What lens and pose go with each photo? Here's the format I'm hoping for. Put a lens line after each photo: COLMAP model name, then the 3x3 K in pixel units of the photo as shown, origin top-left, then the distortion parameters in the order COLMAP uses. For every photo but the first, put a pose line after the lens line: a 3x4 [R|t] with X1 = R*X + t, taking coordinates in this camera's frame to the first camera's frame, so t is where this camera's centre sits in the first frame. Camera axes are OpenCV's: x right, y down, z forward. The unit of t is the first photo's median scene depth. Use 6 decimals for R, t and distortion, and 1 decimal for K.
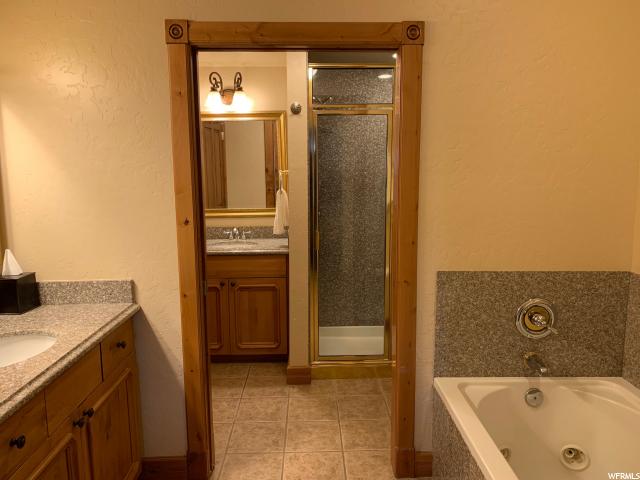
lens RADIAL K [[484.7, 0, 320.0], [0, 484.7, 240.0], [0, 0, 1]] dist [0.077458, -0.114949]
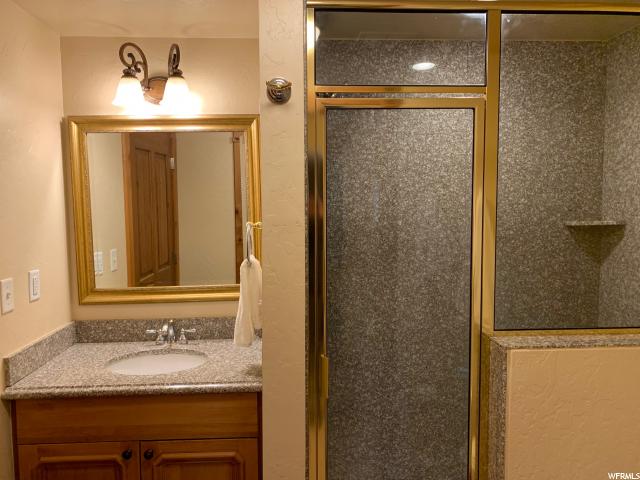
lens RADIAL K [[484.7, 0, 320.0], [0, 484.7, 240.0], [0, 0, 1]] dist [0.077458, -0.114949]
pose [[0.999297, -0.002653, 0.037388, -0.023130], [0.005209, 0.997643, -0.068421, -0.082009], [-0.037118, 0.068568, 0.996956, 0.448933]]
